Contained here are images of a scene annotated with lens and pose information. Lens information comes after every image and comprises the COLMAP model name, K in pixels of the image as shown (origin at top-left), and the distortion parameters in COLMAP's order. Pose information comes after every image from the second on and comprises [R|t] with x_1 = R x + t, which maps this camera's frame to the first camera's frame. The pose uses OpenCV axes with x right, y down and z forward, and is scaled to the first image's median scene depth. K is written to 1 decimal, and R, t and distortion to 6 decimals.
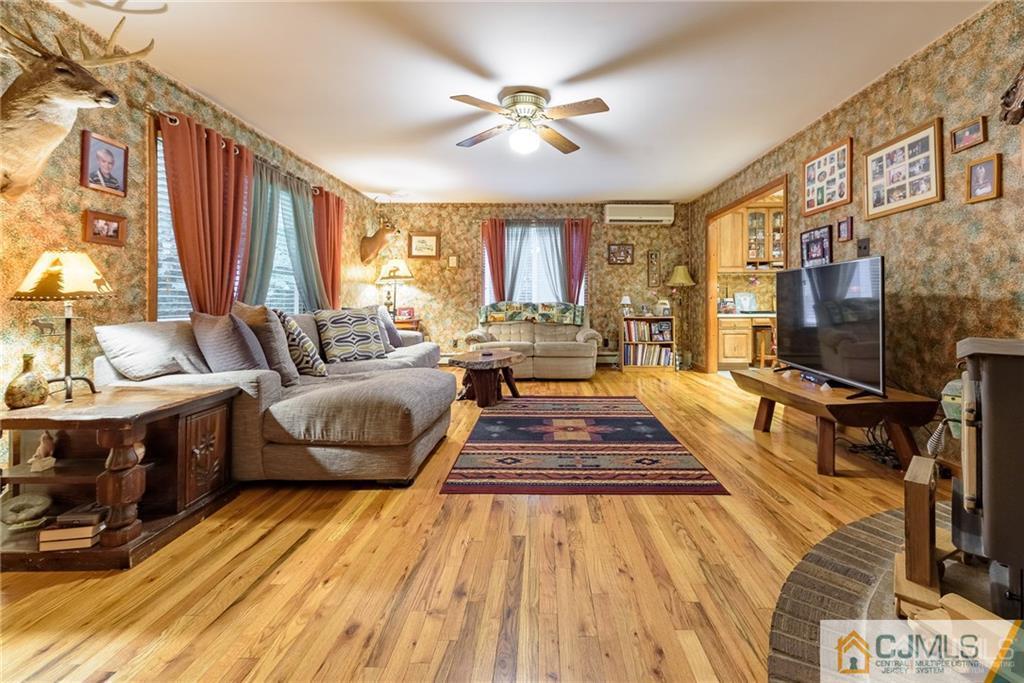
lens RADIAL K [[440.3, 0, 541.1], [0, 440.3, 301.1], [0, 0, 1]] dist [0.011133, -0.002974]
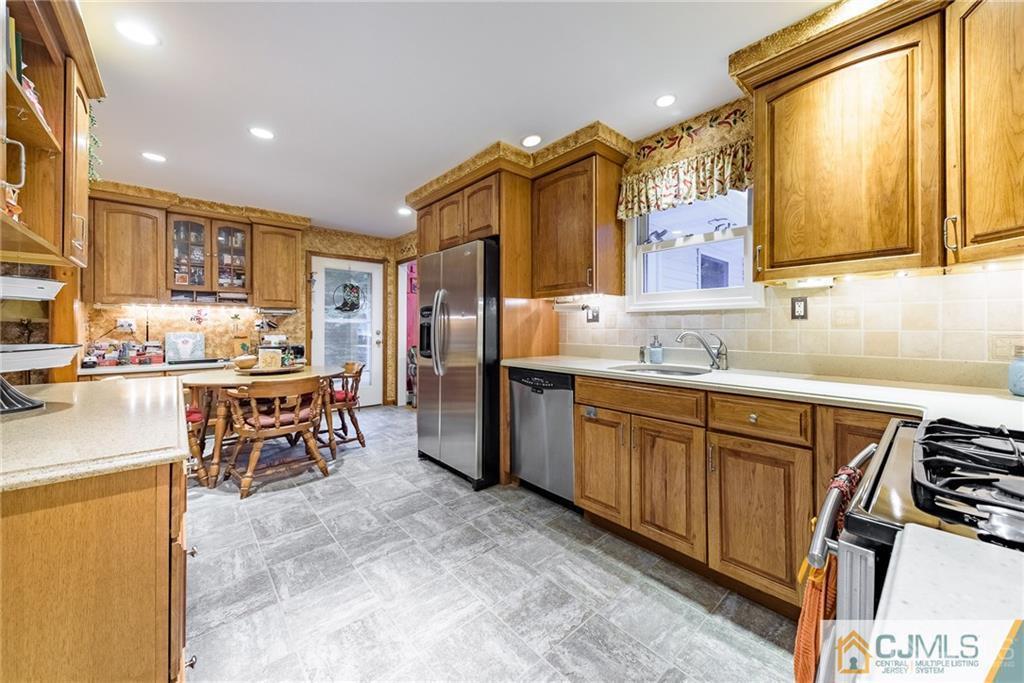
lens RADIAL K [[376.1, 0, 527.3], [0, 376.1, 330.1], [0, 0, 1]] dist [-0.004863, -0.000506]
pose [[0.733967, 0.002376, 0.679180, 0.934903], [-0.010023, 0.999923, 0.007333, -0.068665], [-0.679111, -0.012190, 0.733935, 0.356057]]
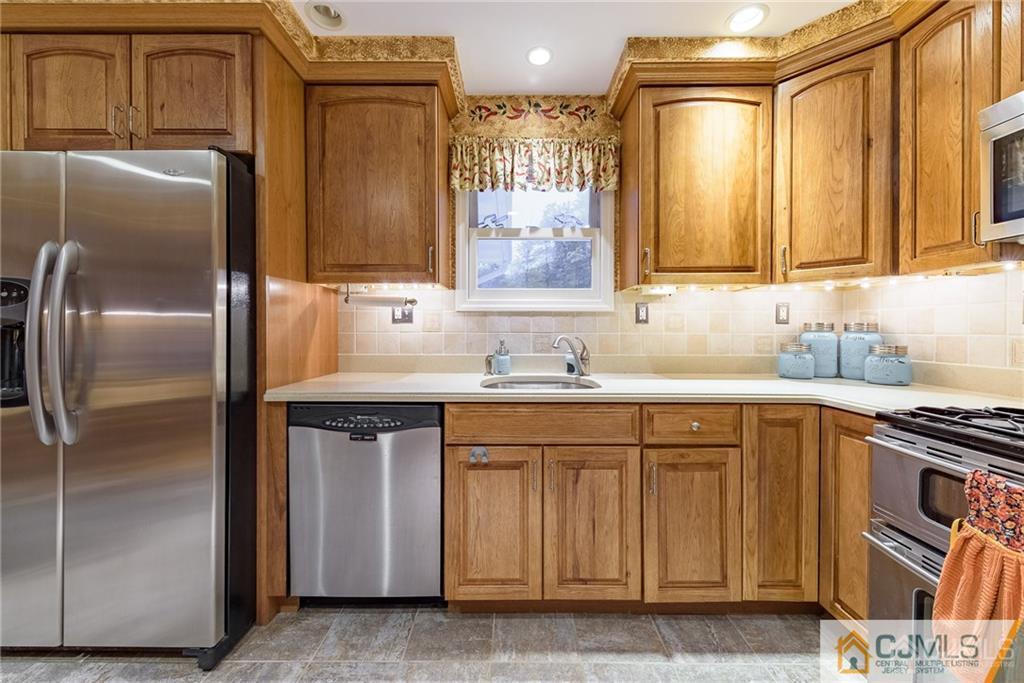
lens RADIAL K [[377.5, 0, 517.0], [0, 377.5, 333.8], [0, 0, 1]] dist [0.009600, -0.002775]
pose [[-0.008078, -0.002692, 0.999964, 1.008325], [-0.006934, 0.999972, 0.002636, -0.068027], [-0.999943, -0.006913, -0.008096, 0.712340]]
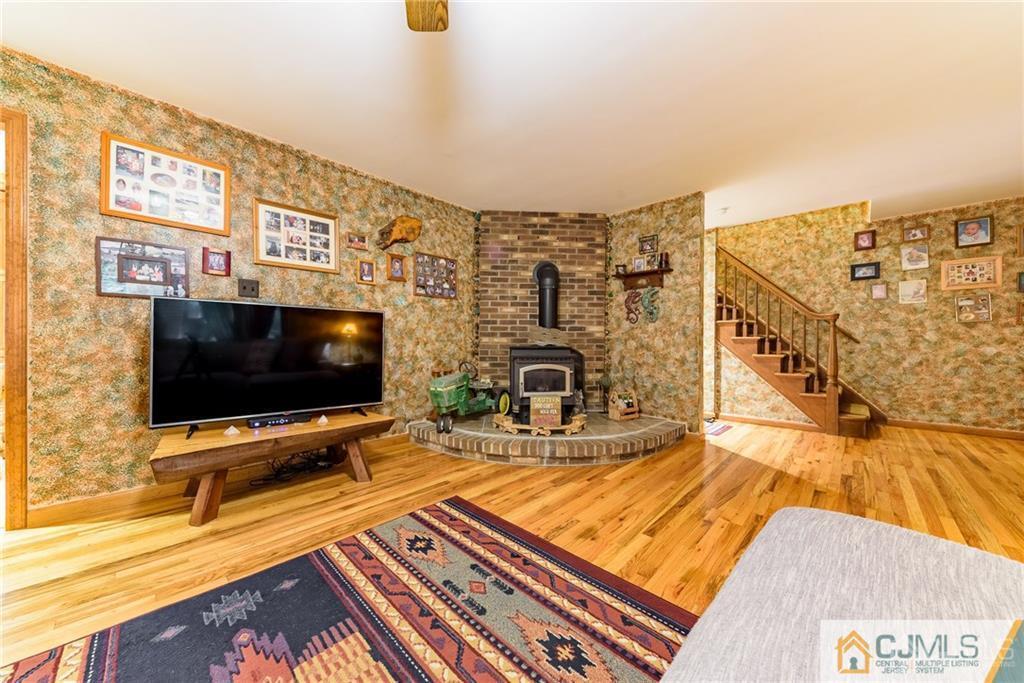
lens RADIAL K [[352.1, 0, 511.5], [0, 352.1, 343.8], [0, 0, 1]] dist [0.010305, -0.002787]
pose [[-0.717608, -0.005384, 0.696426, -0.263179], [-0.006165, 0.999980, 0.001379, 0.001707], [-0.696420, -0.003304, -0.717627, 1.121889]]
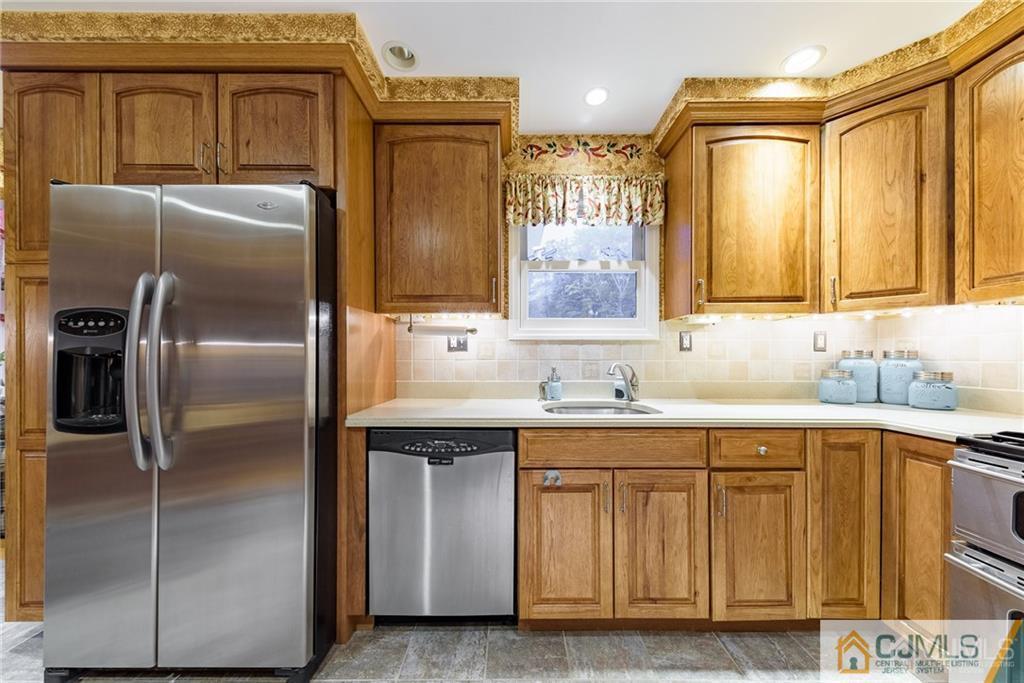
lens RADIAL K [[352.1, 0, 518.9], [0, 352.1, 359.5], [0, 0, 1]] dist [0.010305, -0.002787]
pose [[-0.011765, 0.002391, 0.999928, 1.022992], [-0.005292, 0.999983, -0.002454, -0.067528], [-0.999917, -0.005321, -0.011752, 0.799659]]
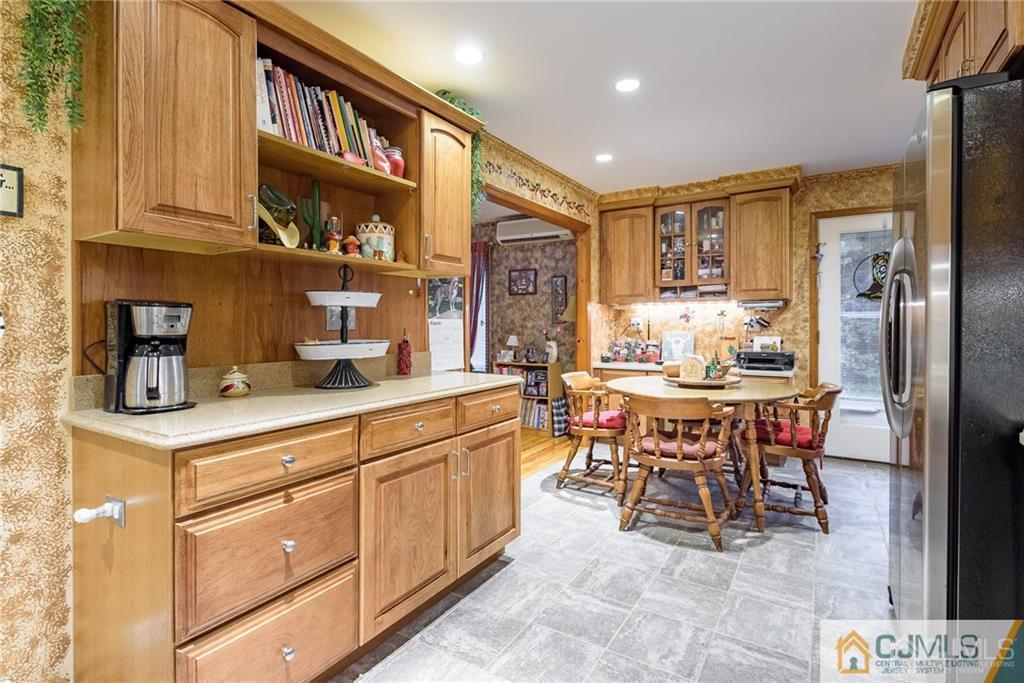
lens RADIAL K [[487.3, 0, 534.8], [0, 487.3, 325.4], [0, 0, 1]] dist [0.019326, 0.000922]
pose [[0.856976, 0.004932, -0.515332, 1.345431], [-0.000639, 0.999964, 0.008509, -0.072369], [0.515356, -0.006963, 0.856948, 0.520715]]
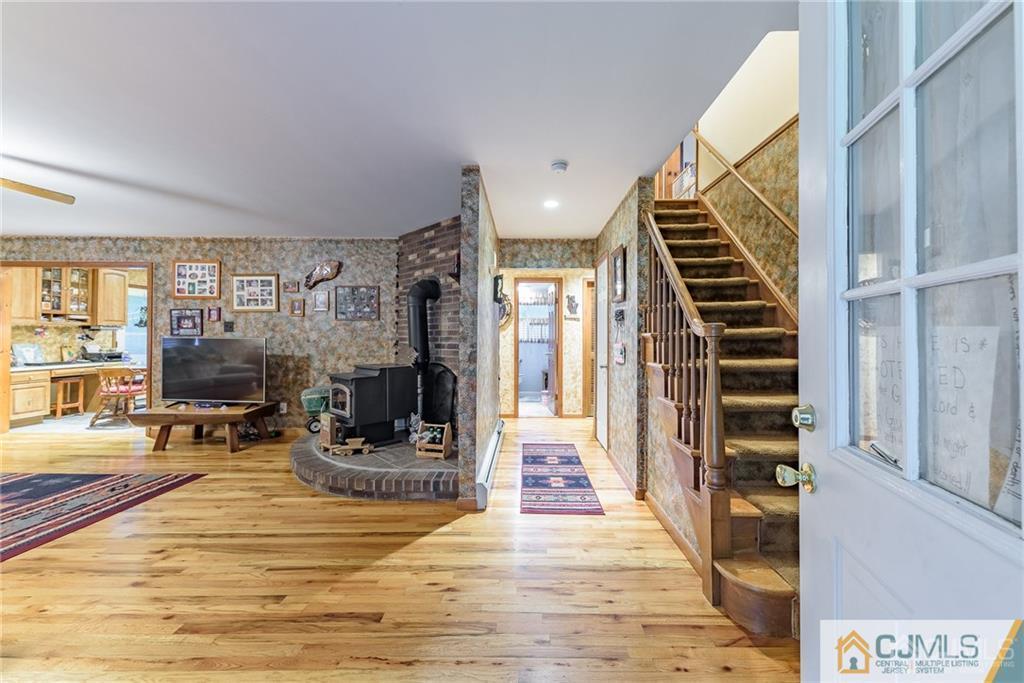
lens RADIAL K [[377.5, 0, 532.5], [0, 377.5, 335.0], [0, 0, 1]] dist [0.009600, -0.002775]
pose [[-0.006043, 0.006903, 0.999958, -0.768501], [-0.006918, 0.999952, -0.006945, -0.082157], [-0.999958, -0.006960, -0.005995, -0.197753]]
